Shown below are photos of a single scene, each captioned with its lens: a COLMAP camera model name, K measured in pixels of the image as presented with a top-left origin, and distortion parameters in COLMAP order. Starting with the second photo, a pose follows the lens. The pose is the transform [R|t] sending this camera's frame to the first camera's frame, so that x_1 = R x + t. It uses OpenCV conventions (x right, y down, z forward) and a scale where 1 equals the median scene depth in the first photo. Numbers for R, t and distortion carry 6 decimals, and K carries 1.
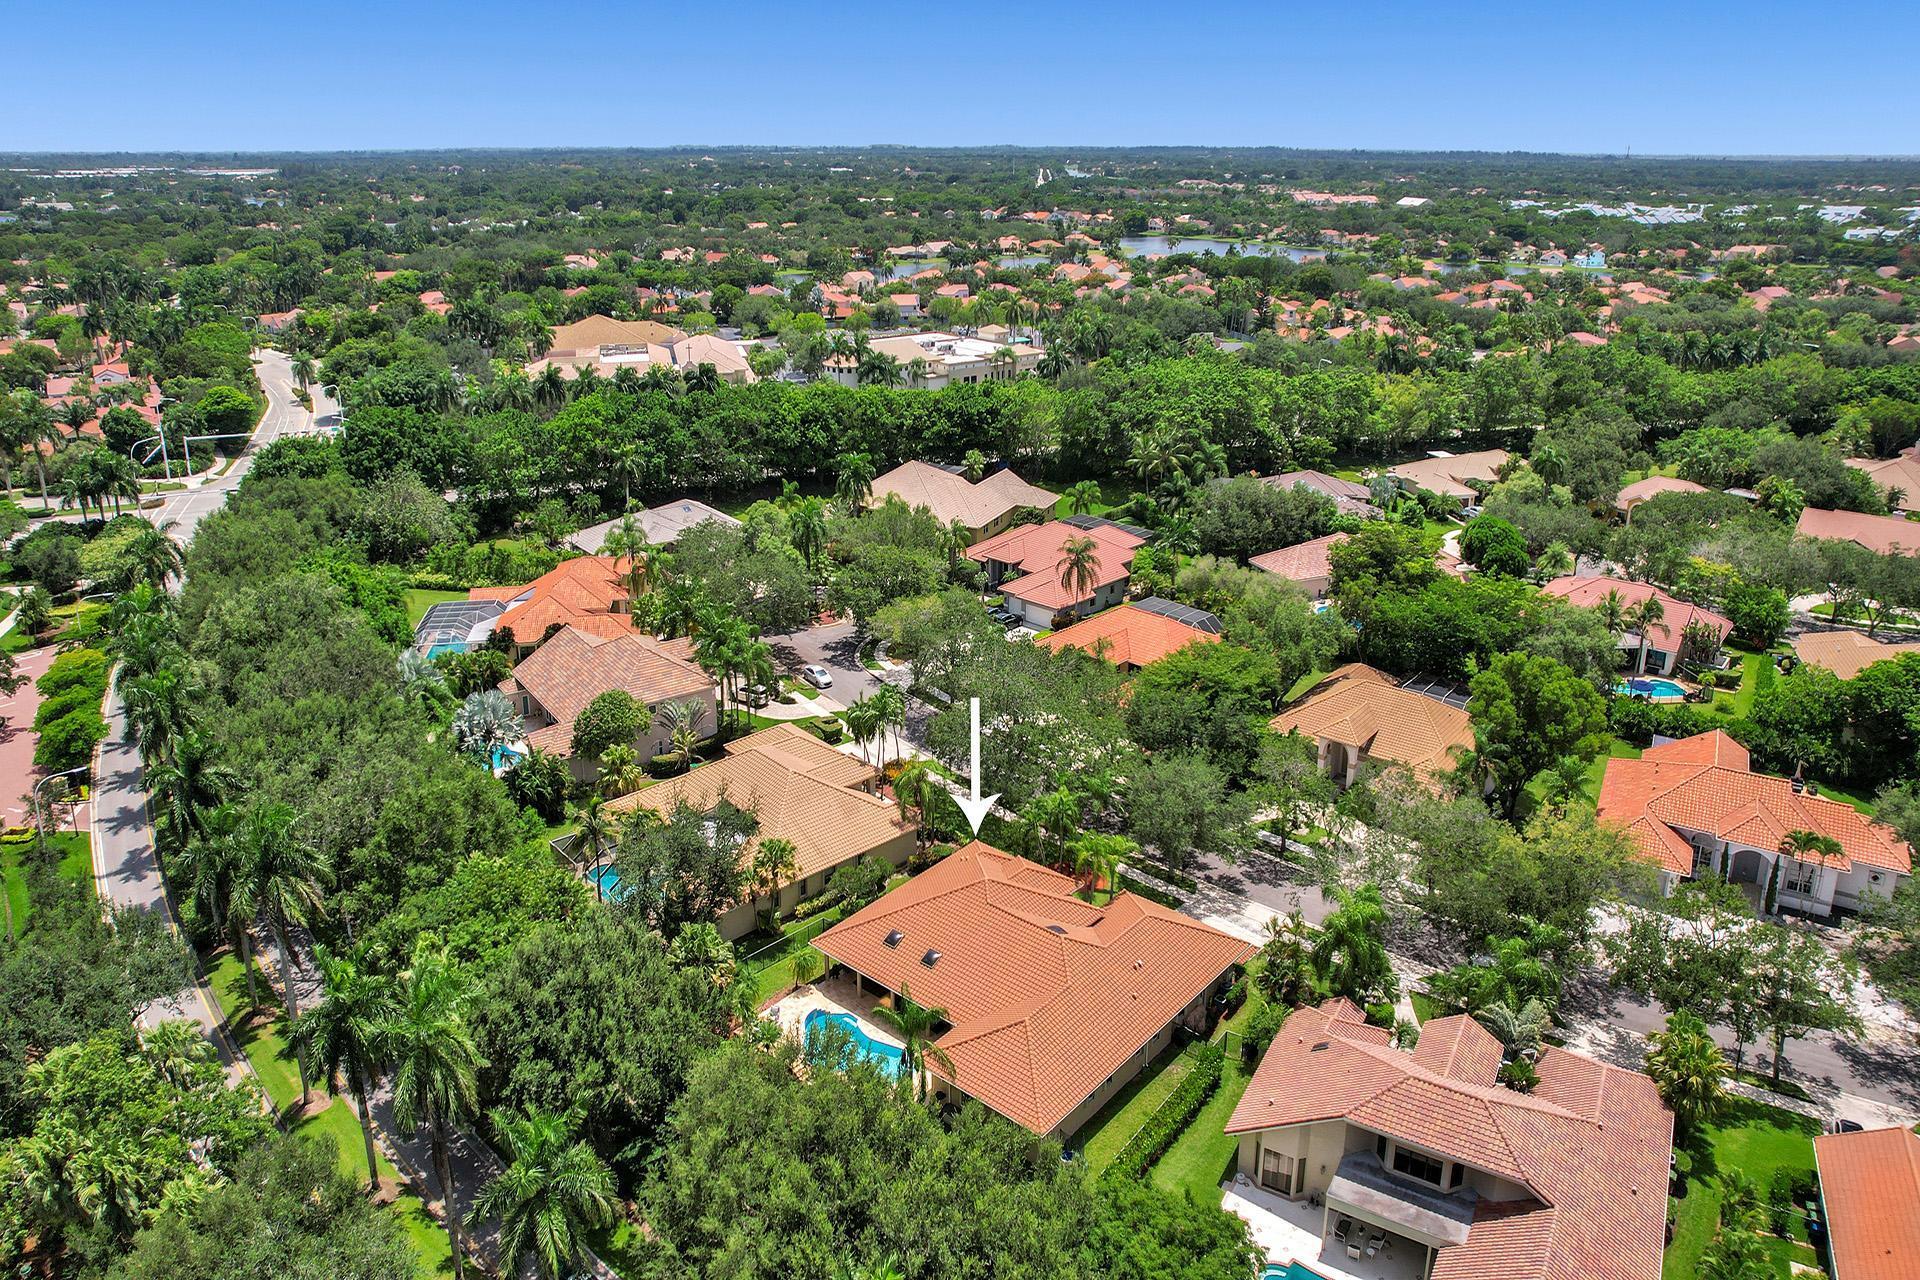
lens RADIAL K [[1224.8, 0, 960.0], [0, 1224.8, 640.0], [0, 0, 1]] dist [-0.054733, 0.001331]
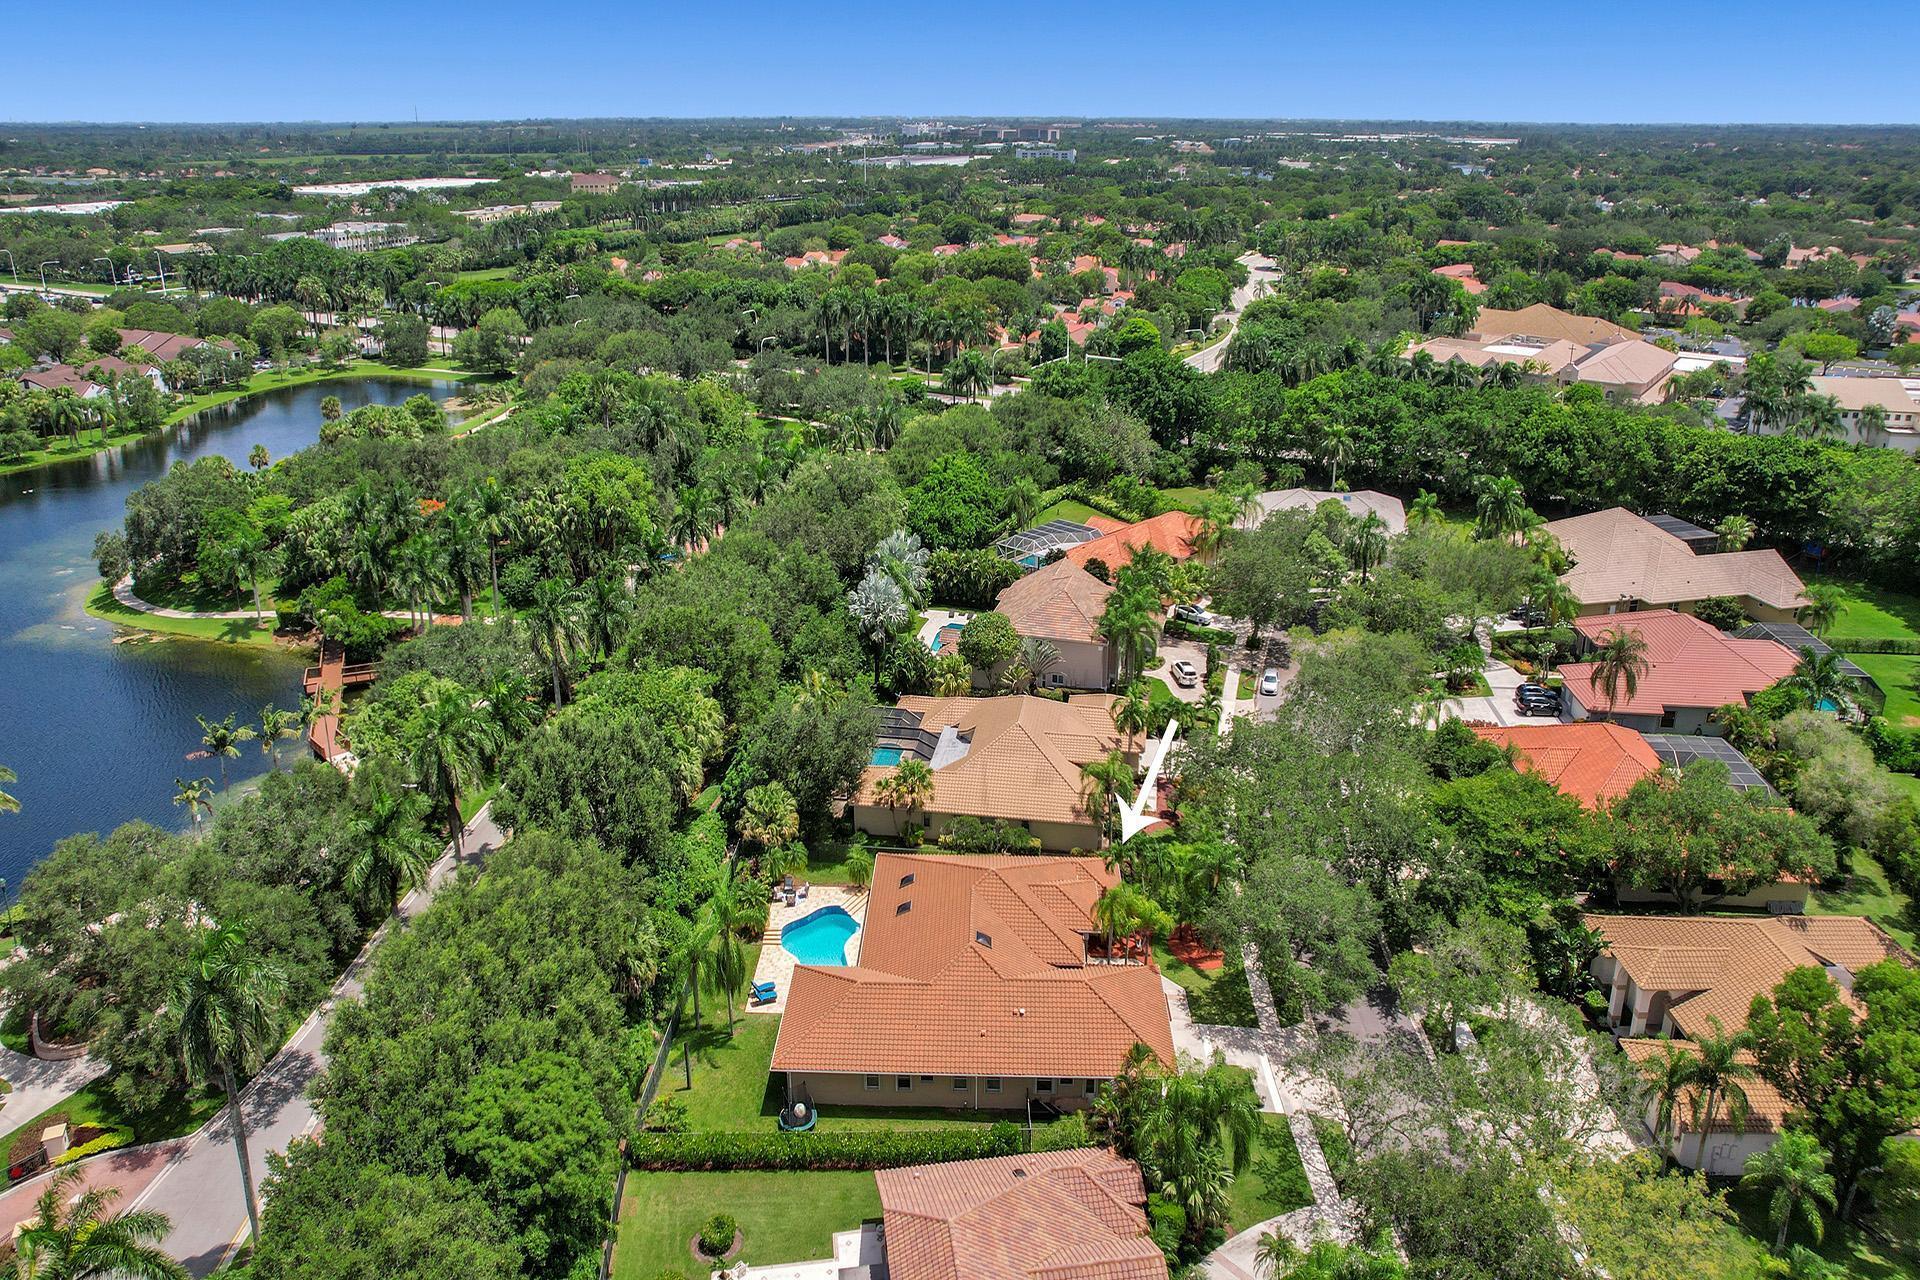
lens RADIAL K [[1209.1, 0, 960.0], [0, 1209.1, 640.0], [0, 0, 1]] dist [-0.067760, 0.043685]
pose [[0.592967, 0.308833, -0.743648, 0.278739], [-0.291862, 0.943158, 0.158964, -0.052296], [0.750471, 0.122782, 0.649398, 0.135502]]
